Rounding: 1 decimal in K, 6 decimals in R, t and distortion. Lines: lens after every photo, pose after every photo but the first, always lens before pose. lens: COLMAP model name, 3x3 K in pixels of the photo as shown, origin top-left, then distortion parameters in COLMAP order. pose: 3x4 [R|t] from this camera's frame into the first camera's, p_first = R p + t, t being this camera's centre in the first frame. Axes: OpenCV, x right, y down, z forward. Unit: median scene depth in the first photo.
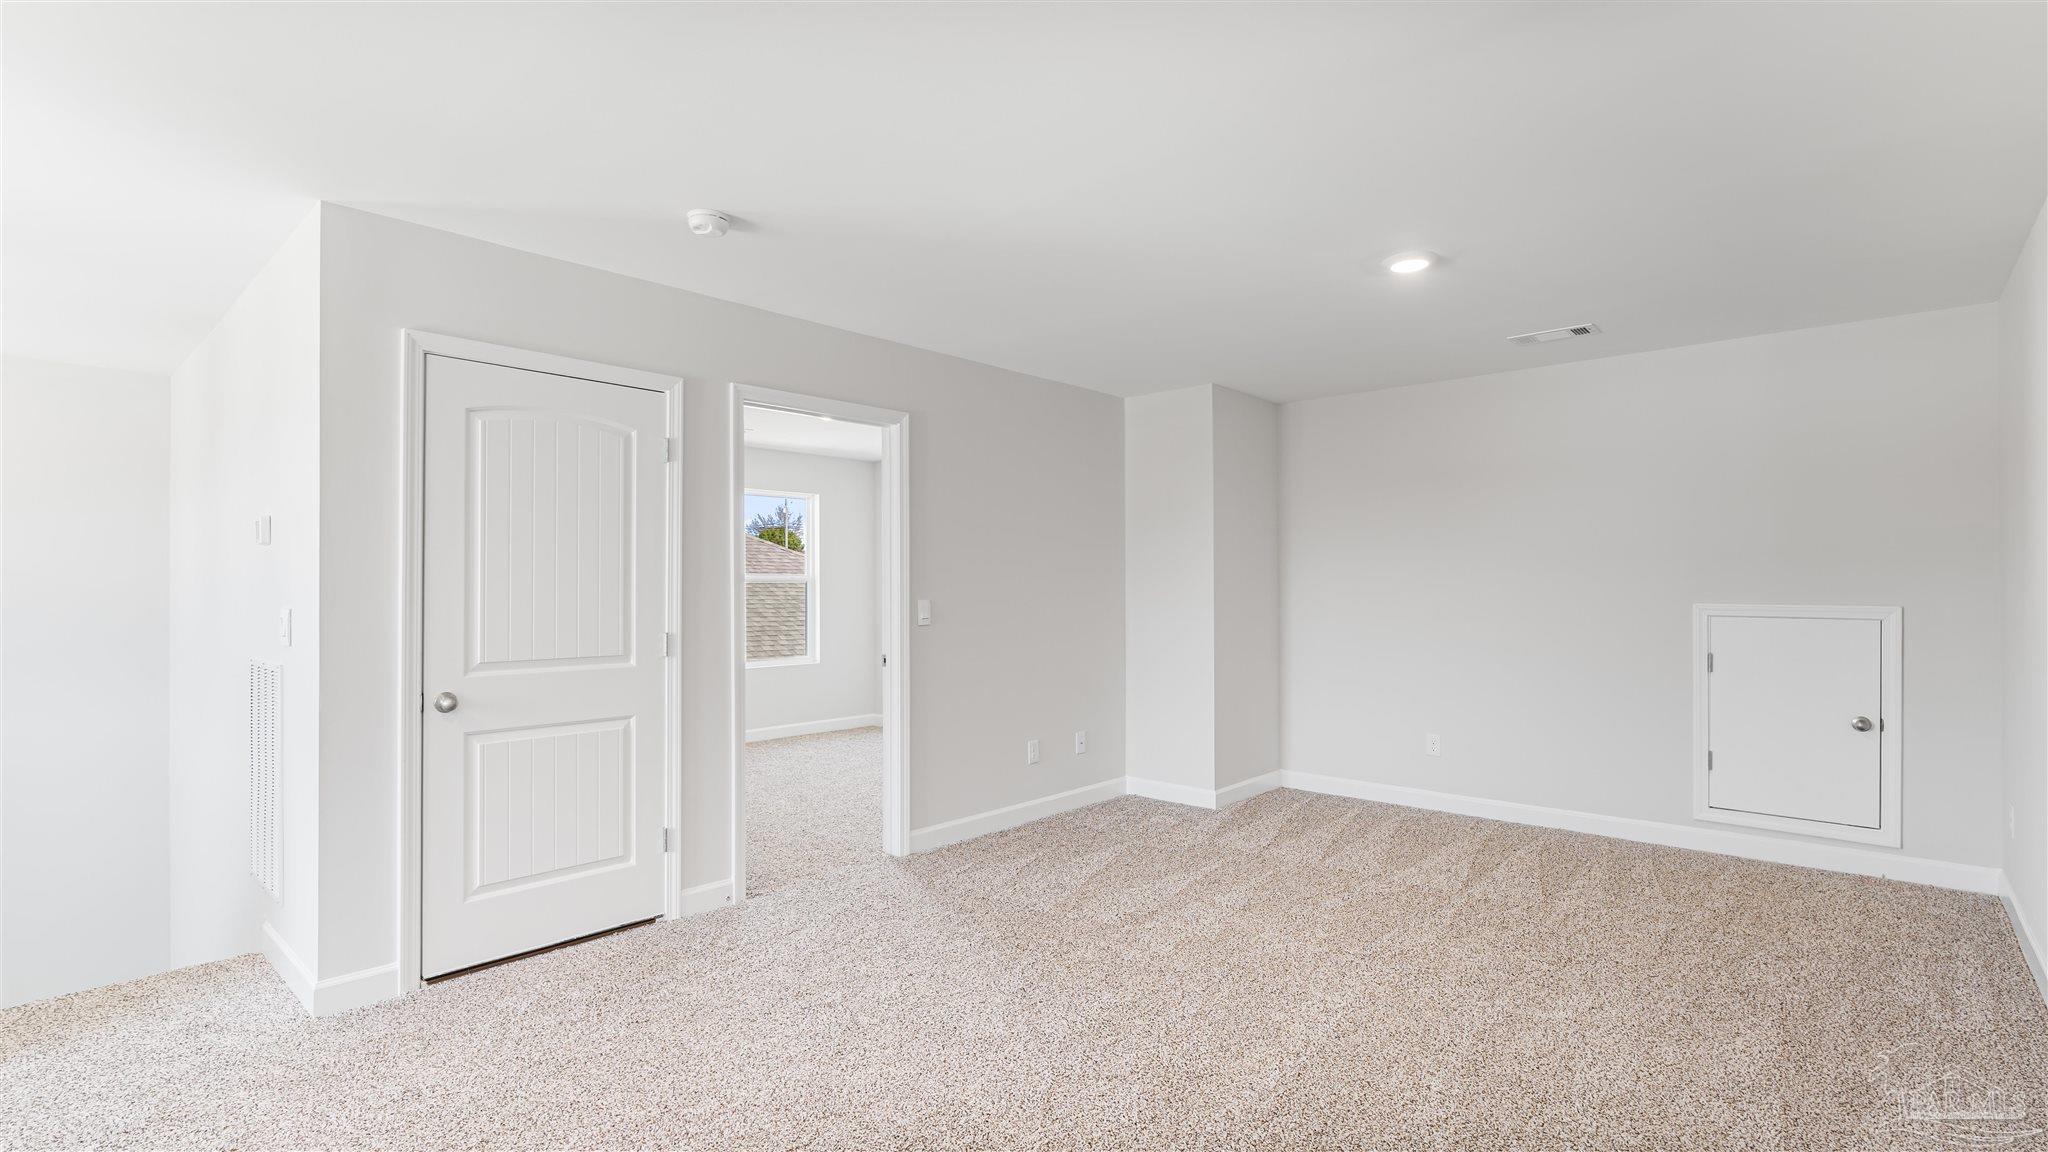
lens RADIAL K [[935.6, 0, 1020.4], [0, 935.6, 582.6], [0, 0, 1]] dist [-0.011637, 0.002326]
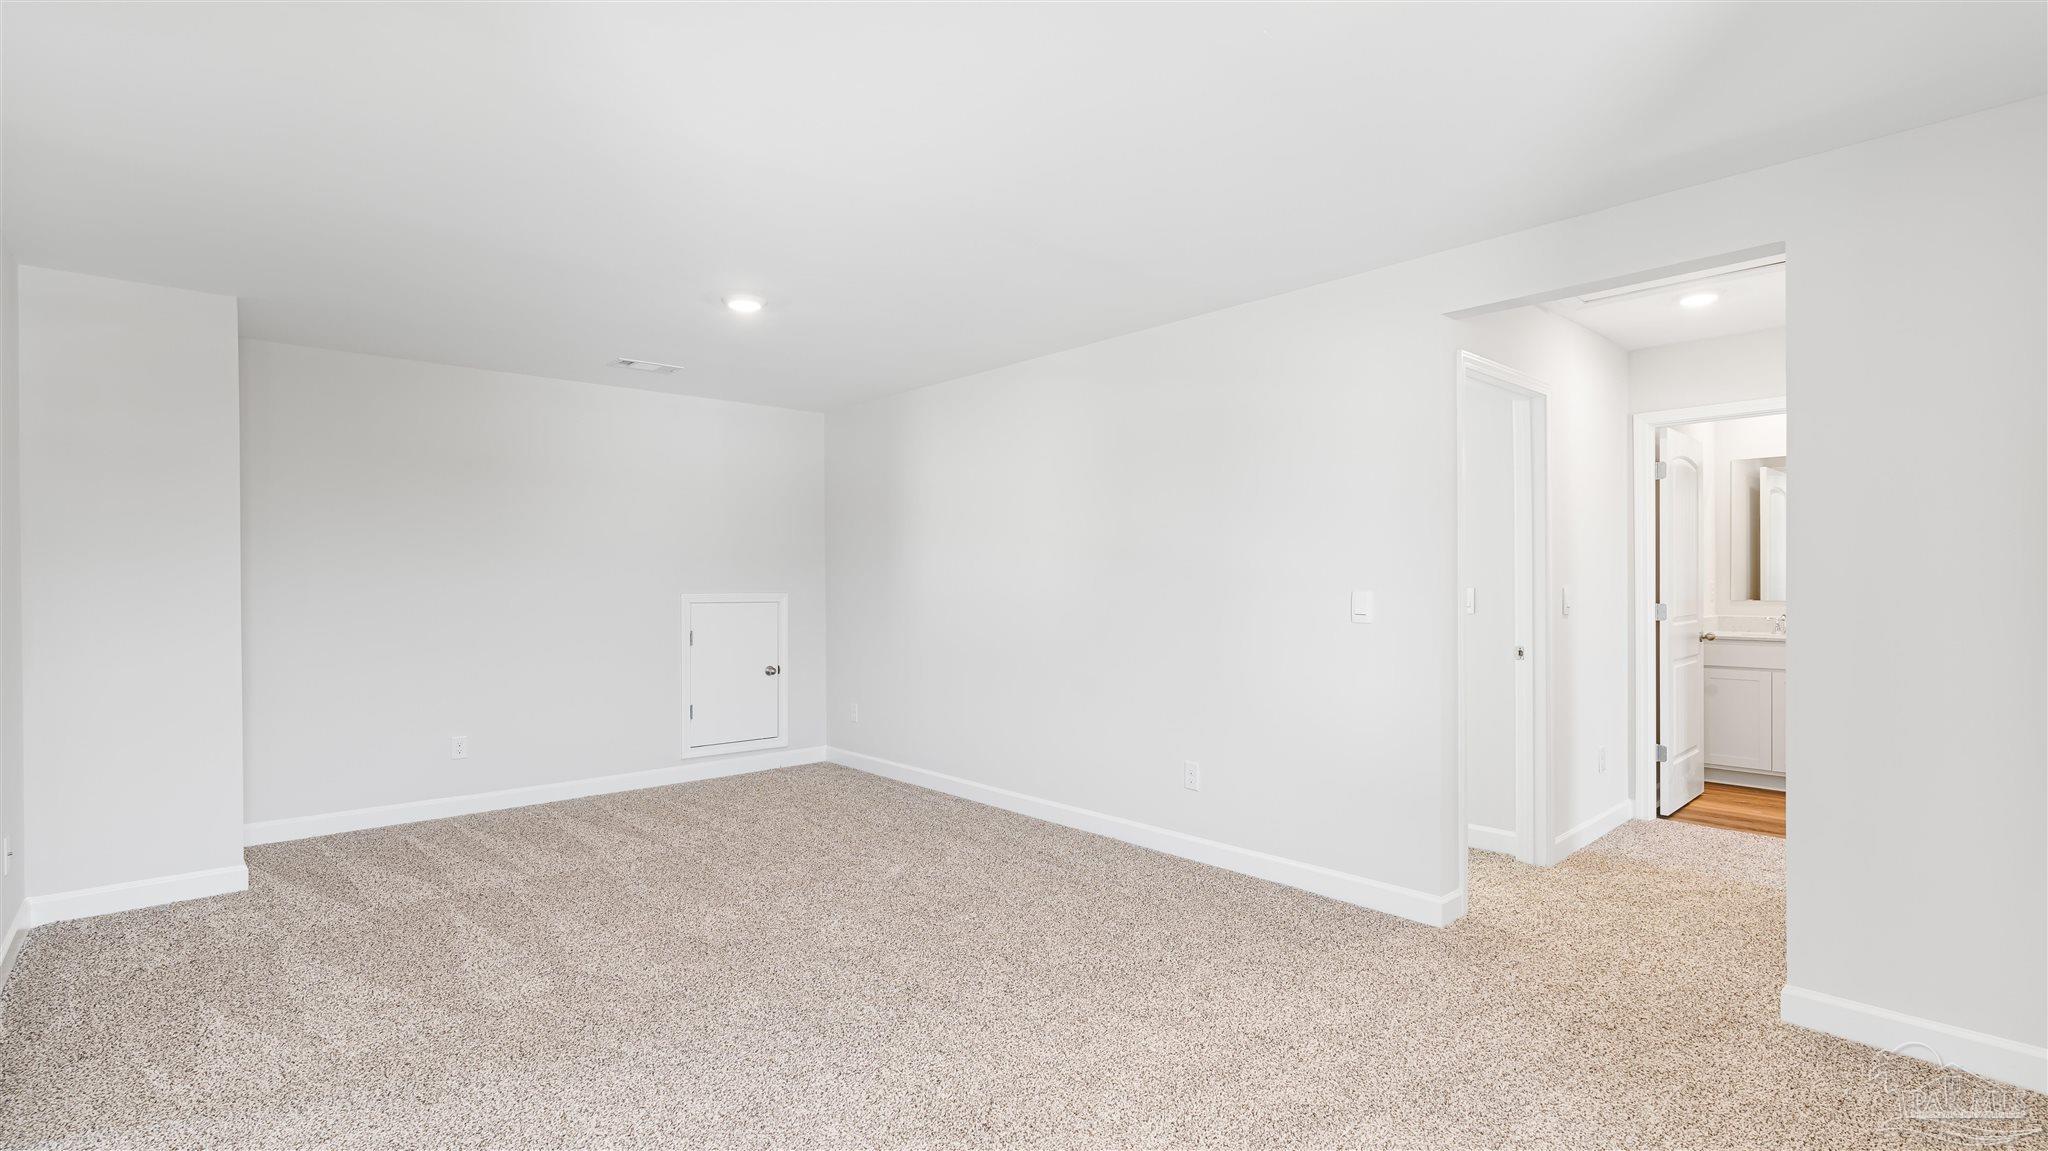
lens RADIAL K [[935.6, 0, 1021.9], [0, 935.6, 587.5], [0, 0, 1]] dist [-0.011637, 0.002326]
pose [[0.093843, -0.007959, 0.995555, -0.563809], [-0.003512, 0.999959, 0.008325, 0.001679], [-0.995581, -0.004278, 0.093811, 0.425479]]
